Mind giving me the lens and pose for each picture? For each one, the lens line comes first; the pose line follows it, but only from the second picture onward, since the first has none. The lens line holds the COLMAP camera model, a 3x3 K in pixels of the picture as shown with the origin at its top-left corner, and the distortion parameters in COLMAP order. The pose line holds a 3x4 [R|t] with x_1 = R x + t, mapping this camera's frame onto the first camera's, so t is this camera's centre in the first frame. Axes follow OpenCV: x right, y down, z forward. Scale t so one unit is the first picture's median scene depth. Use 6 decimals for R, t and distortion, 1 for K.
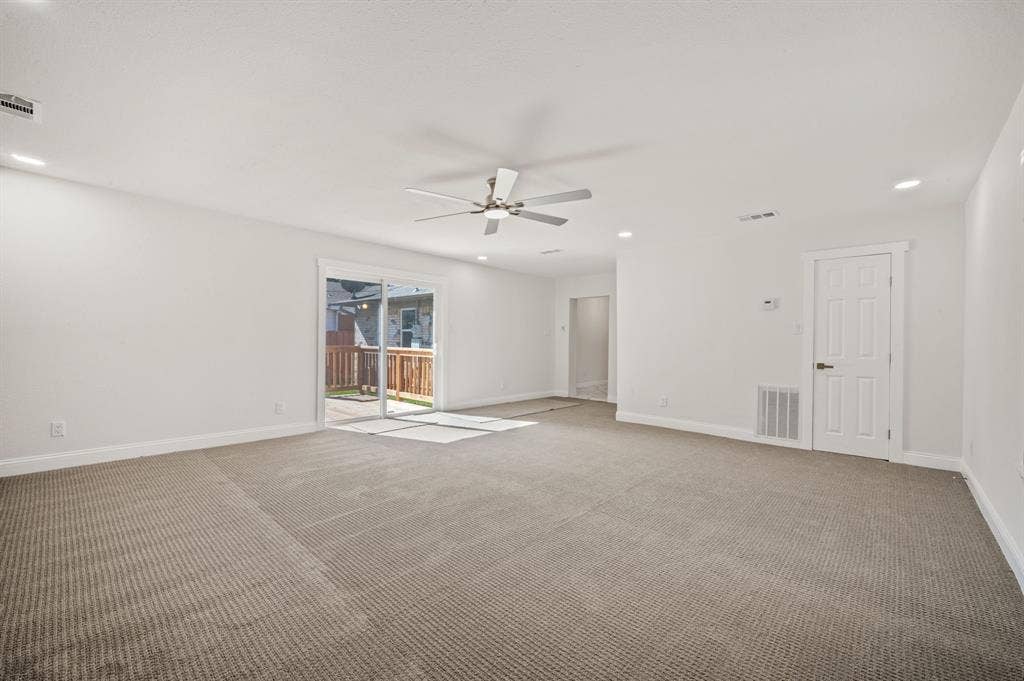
lens RADIAL K [[427.7, 0, 515.9], [0, 427.7, 337.8], [0, 0, 1]] dist [0.003156, -0.000101]
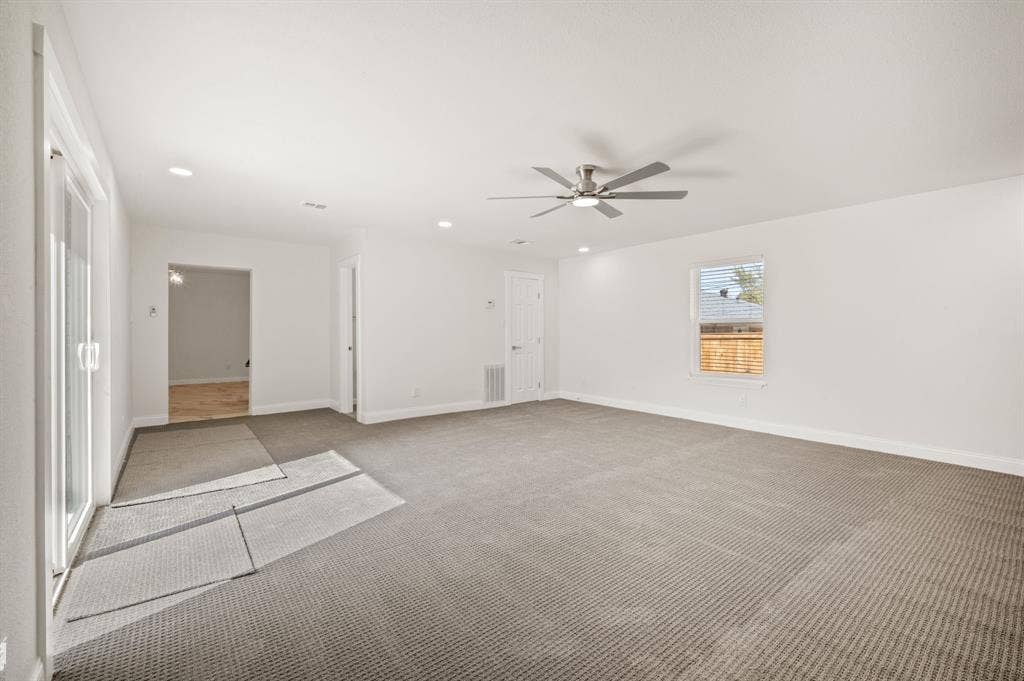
lens RADIAL K [[427.7, 0, 515.9], [0, 427.7, 337.8], [0, 0, 1]] dist [0.003156, -0.000101]
pose [[0.150568, -0.031529, 0.988097, -0.732566], [-0.008772, 0.999409, 0.033226, -0.018563], [-0.988561, -0.013671, 0.150203, 0.727571]]
